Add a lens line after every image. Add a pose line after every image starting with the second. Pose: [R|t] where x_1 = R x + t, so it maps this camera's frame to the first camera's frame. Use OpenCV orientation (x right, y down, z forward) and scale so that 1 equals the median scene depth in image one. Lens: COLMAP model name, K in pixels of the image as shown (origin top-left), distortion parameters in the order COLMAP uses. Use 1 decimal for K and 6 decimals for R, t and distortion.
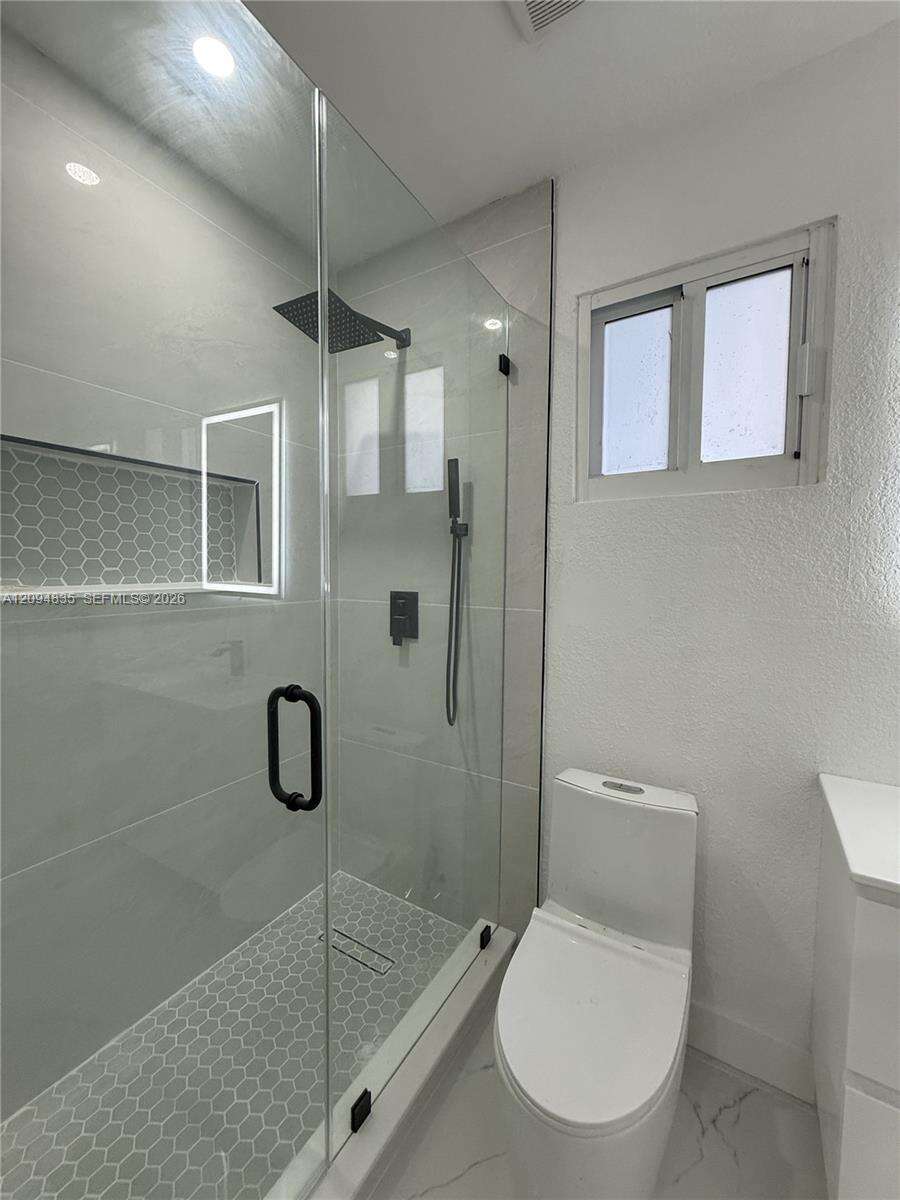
lens RADIAL K [[481.1, 0, 450.0], [0, 481.1, 600.0], [0, 0, 1]] dist [-0.000678, 0.000060]
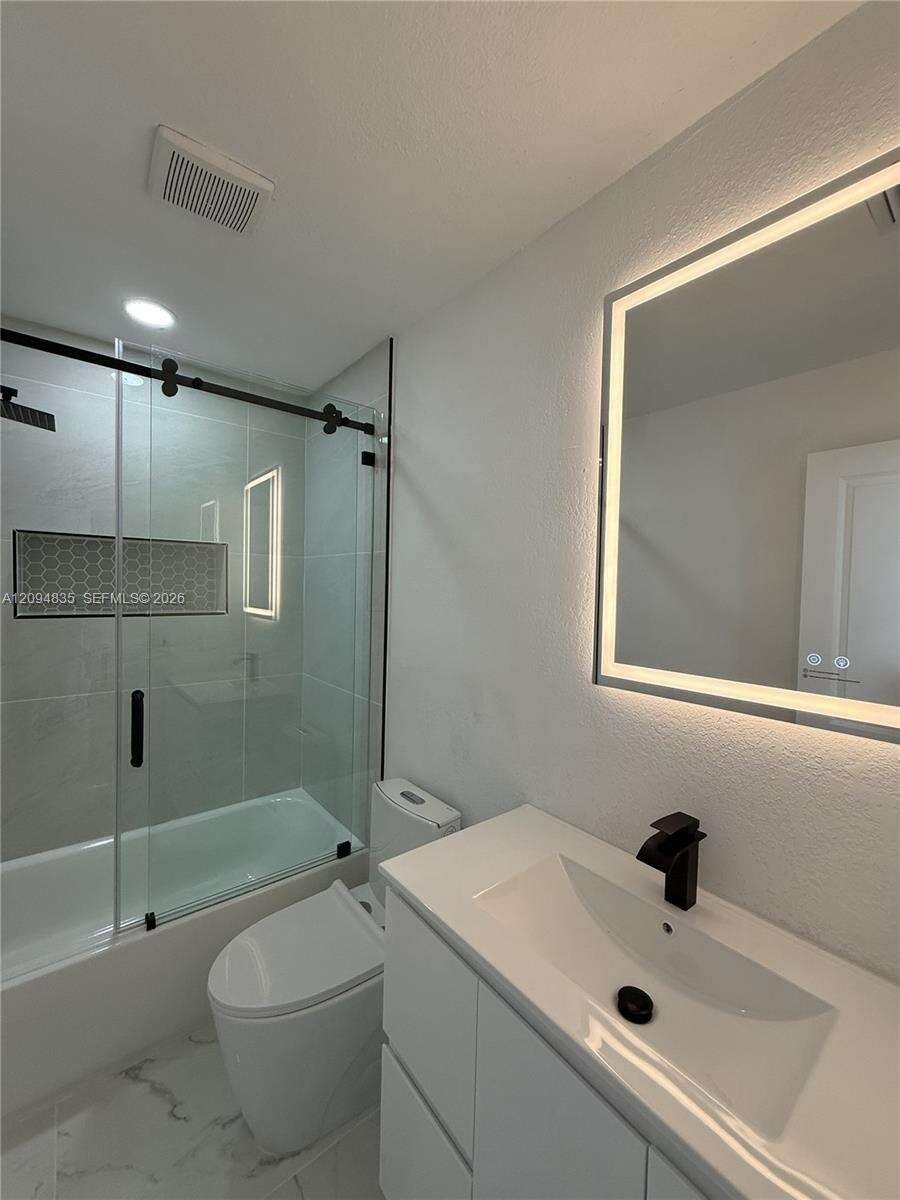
lens RADIAL K [[476.7, 0, 450.7], [0, 476.7, 602.6], [0, 0, 1]] dist [-0.001119, 0.000666]
pose [[0.948451, 0.022461, -0.316126, 0.704683], [-0.035436, 0.998746, -0.035355, -0.036611], [0.314935, 0.044735, 0.948058, -0.061262]]
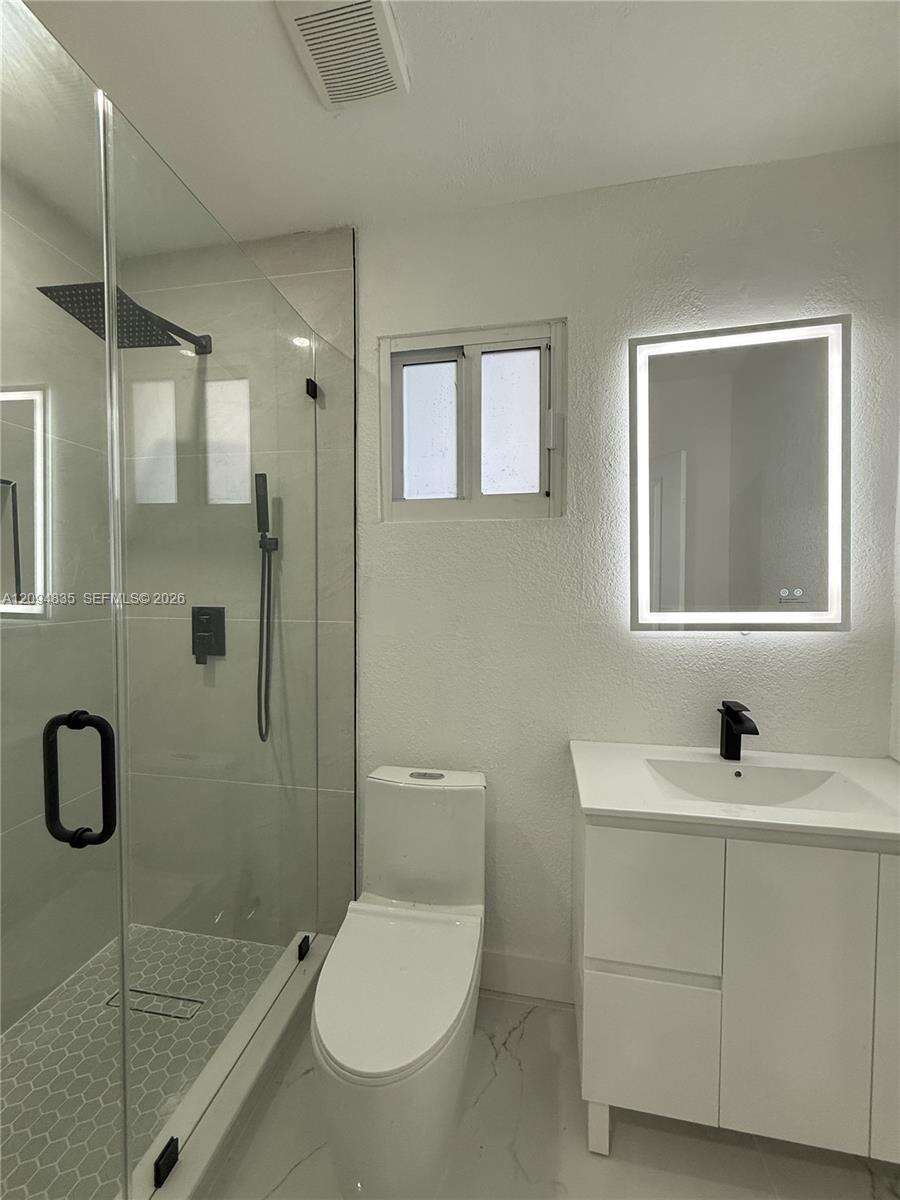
lens RADIAL K [[469.6, 0, 446.1], [0, 469.6, 599.4], [0, 0, 1]] dist [-0.000308, 0.000543]
pose [[0.930191, -0.017049, 0.366680, 0.002722], [0.026998, 0.999393, -0.022021, 0.000762], [-0.366082, 0.030384, 0.930086, -0.050693]]
